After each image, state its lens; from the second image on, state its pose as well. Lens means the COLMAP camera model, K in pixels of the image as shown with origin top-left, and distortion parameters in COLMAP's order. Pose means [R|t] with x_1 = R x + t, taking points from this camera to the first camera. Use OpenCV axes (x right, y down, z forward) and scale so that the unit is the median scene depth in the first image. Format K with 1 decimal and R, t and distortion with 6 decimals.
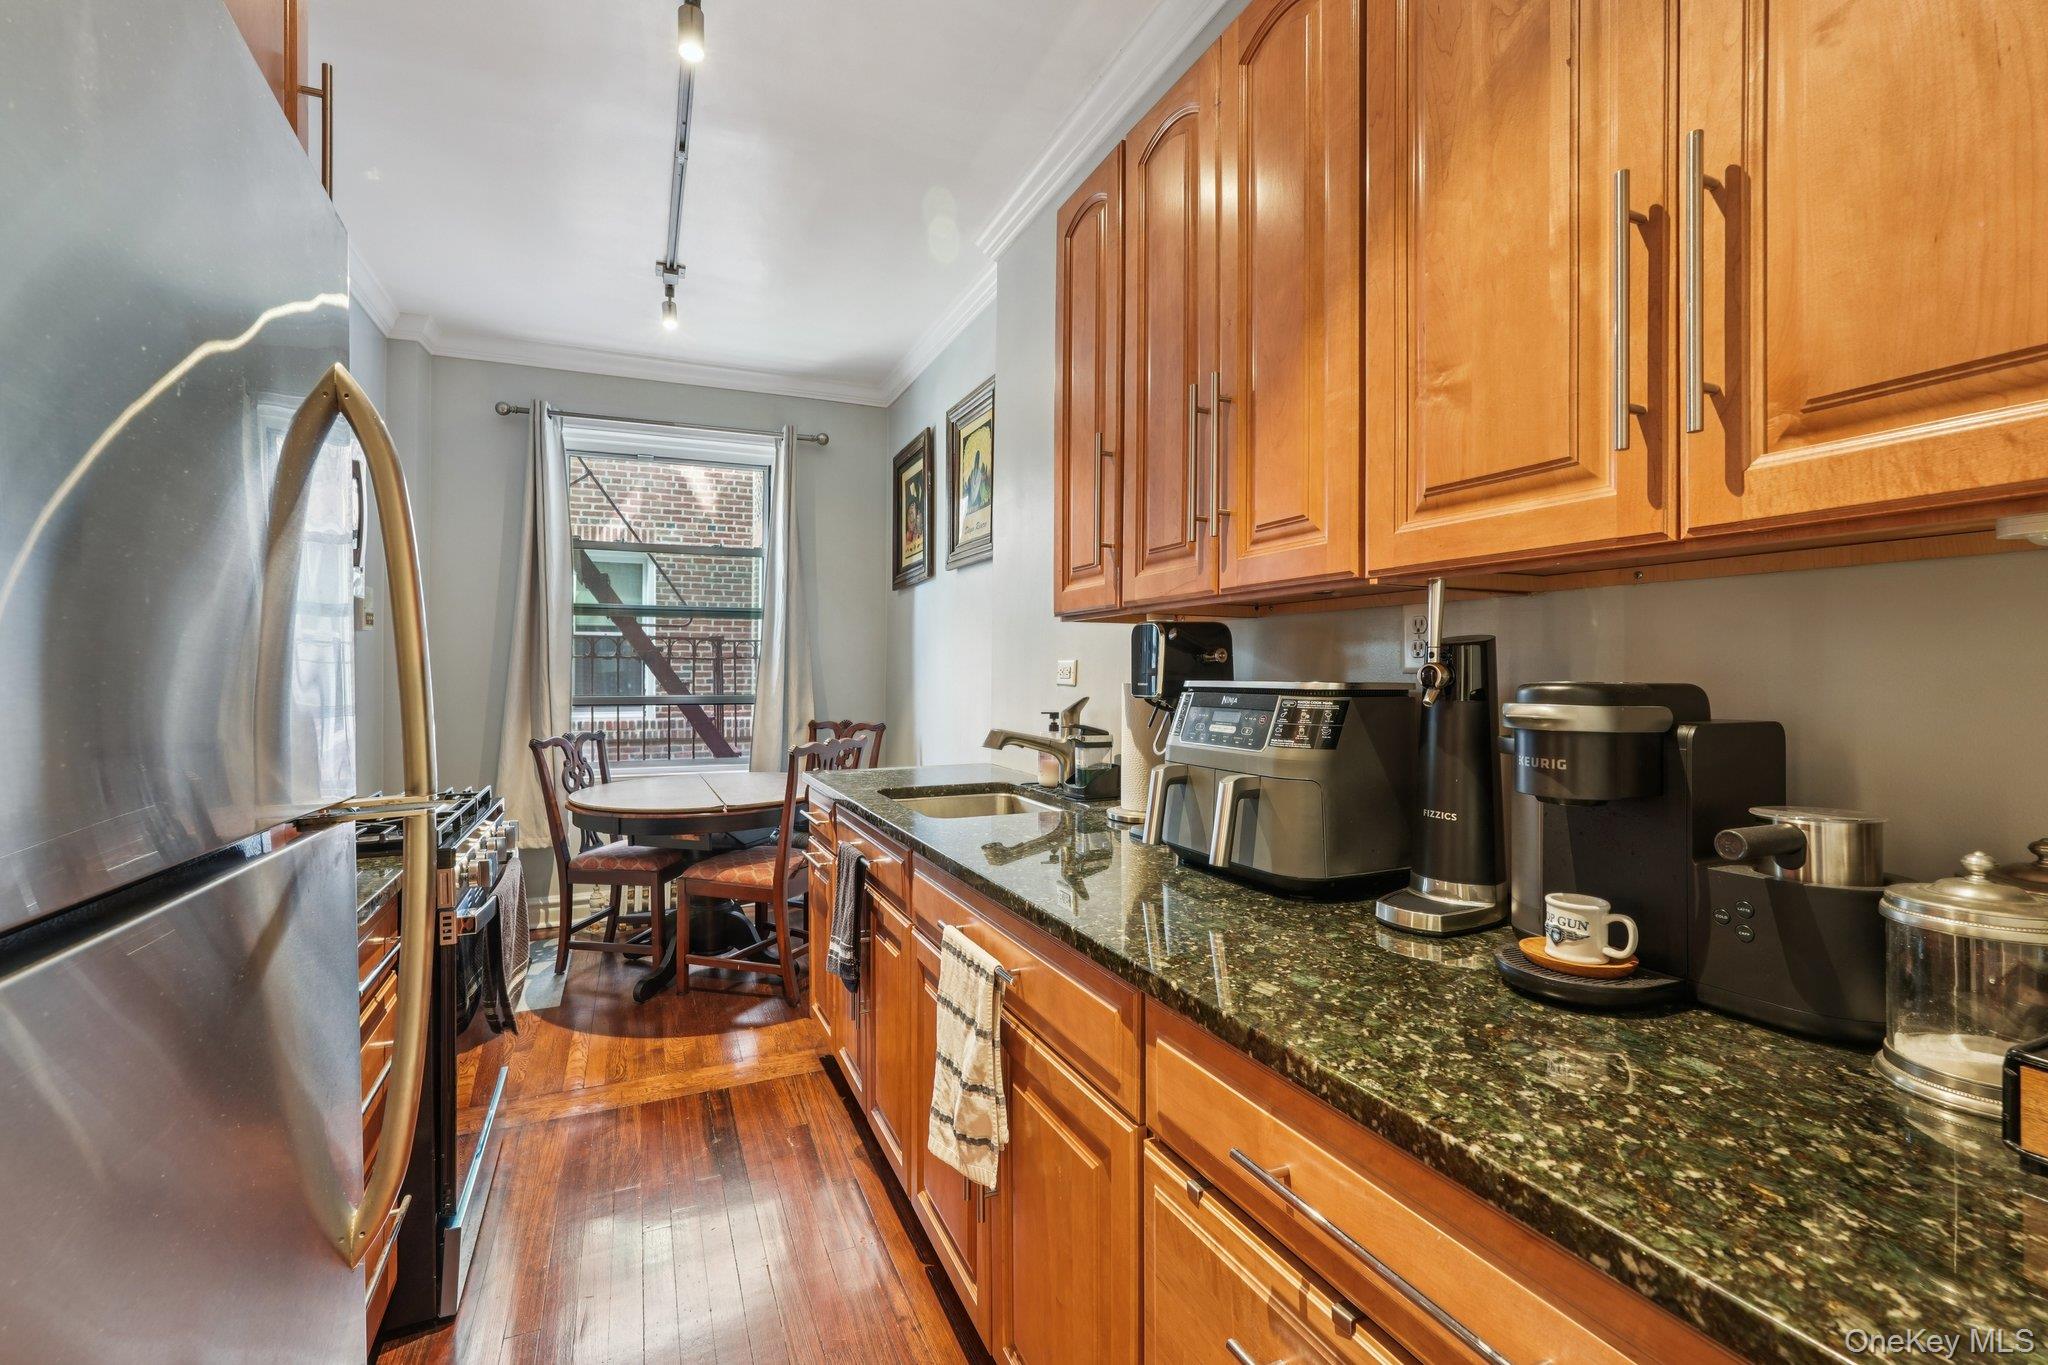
lens RADIAL K [[897.7, 0, 1024.0], [0, 897.7, 682.5], [0, 0, 1]] dist [-0.023184, 0.015680]
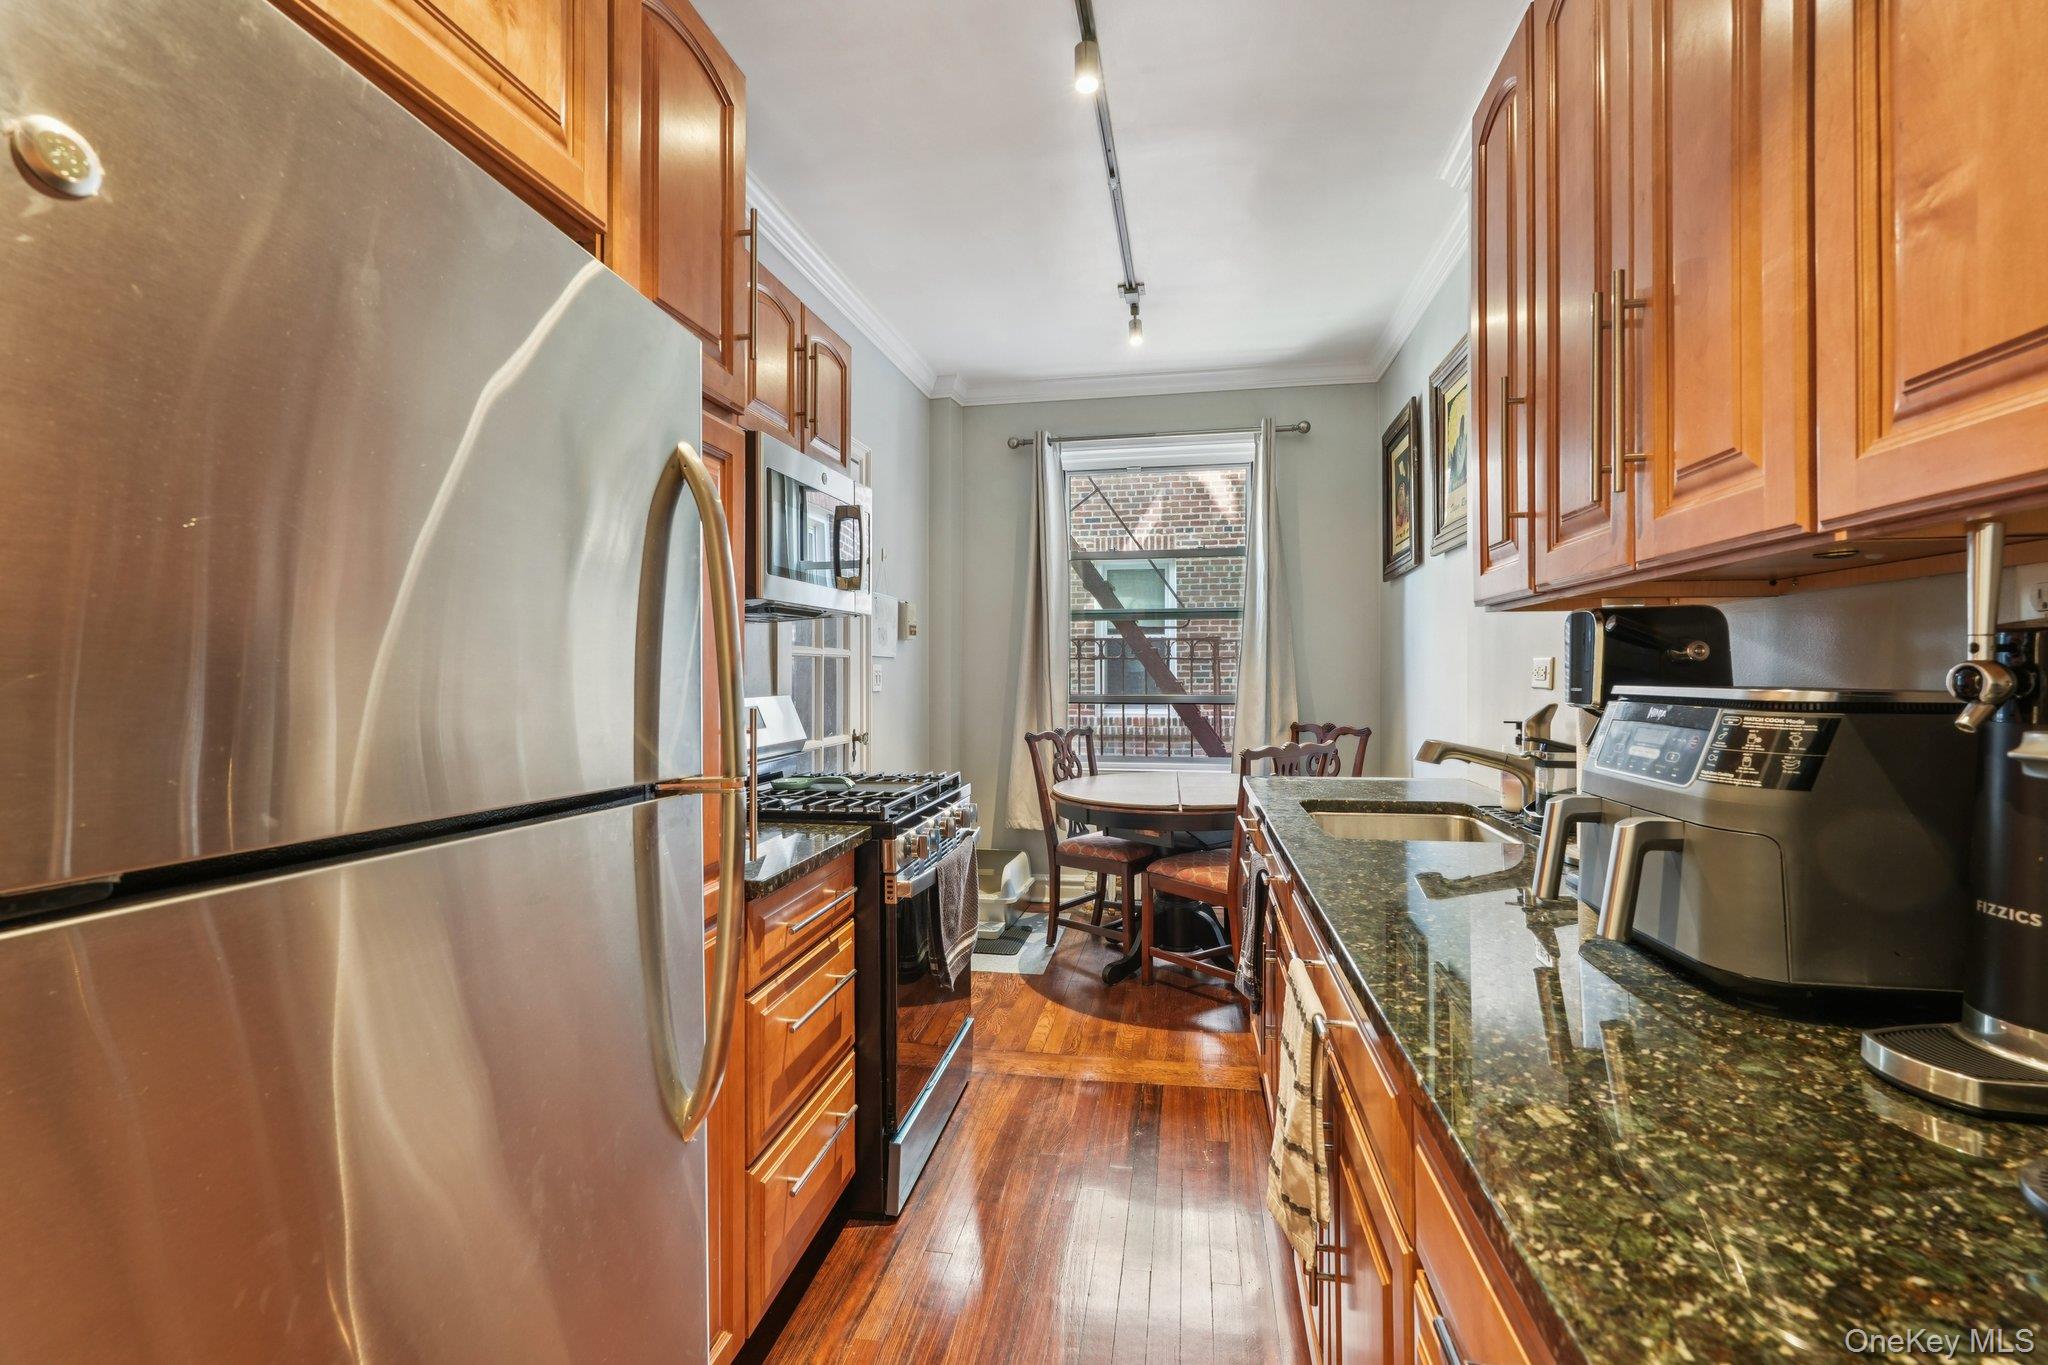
lens RADIAL K [[915.0, 0, 1022.7], [0, 915.0, 671.9], [0, 0, 1]] dist [-0.018165, 0.009452]
pose [[0.826417, -0.003101, -0.563050, 0.201738], [-0.002572, 0.999954, -0.009282, -0.005336], [0.563053, 0.009119, 0.826371, 0.091219]]
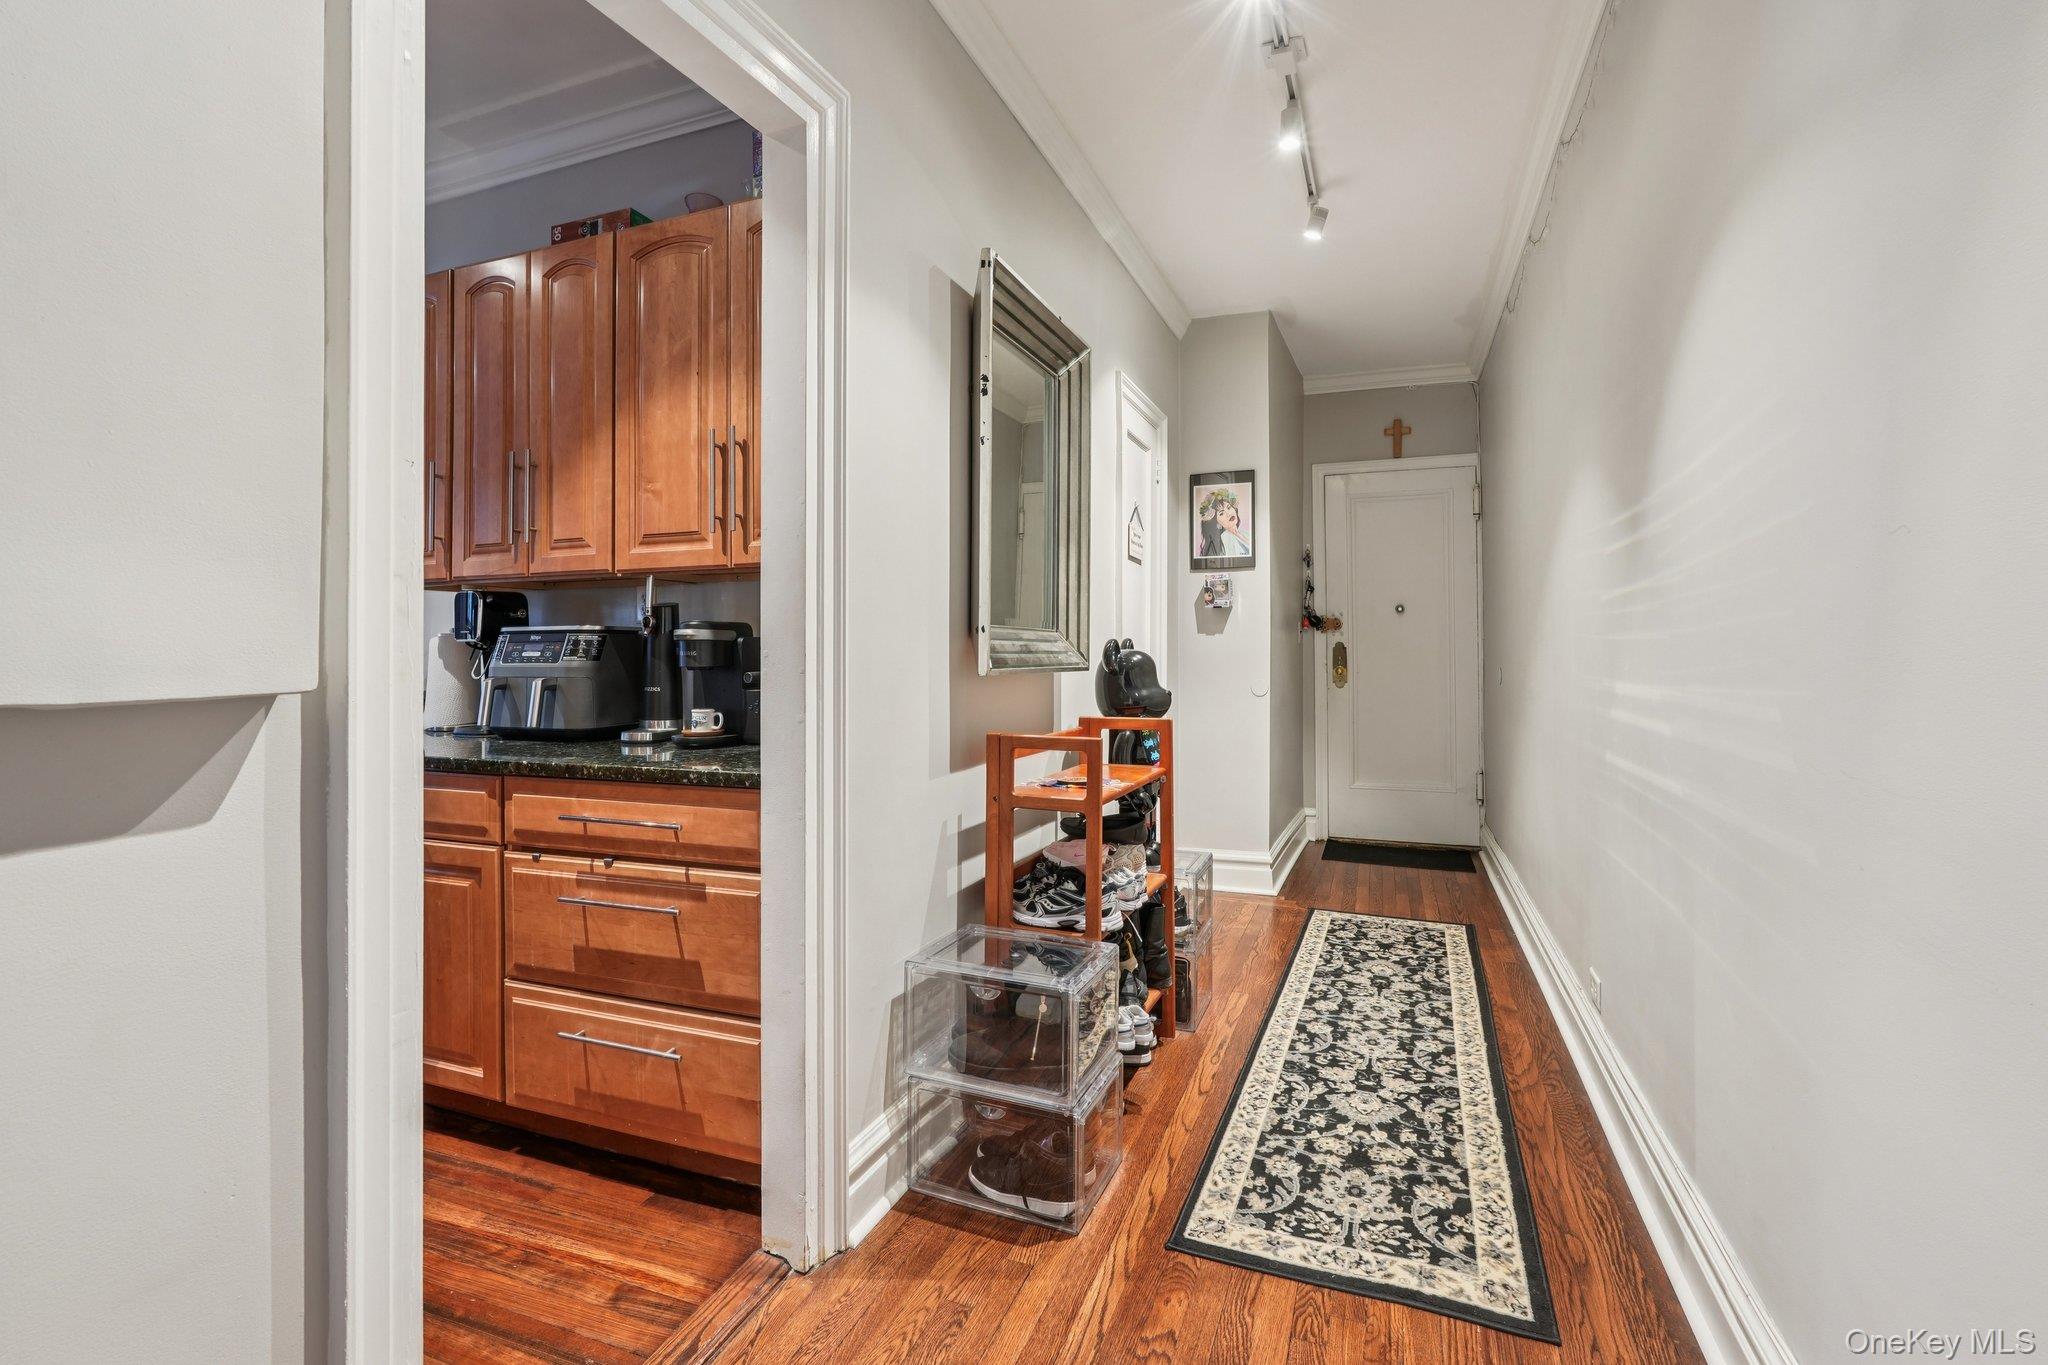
lens RADIAL K [[935.9, 0, 1001.3], [0, 935.9, 631.3], [0, 0, 1]] dist [-0.001640, 0.000301]
pose [[0.727679, 0.007387, 0.685878, -0.326220], [0.015399, 0.999514, -0.027103, 0.064983], [-0.685745, 0.030284, 0.727211, -0.853518]]
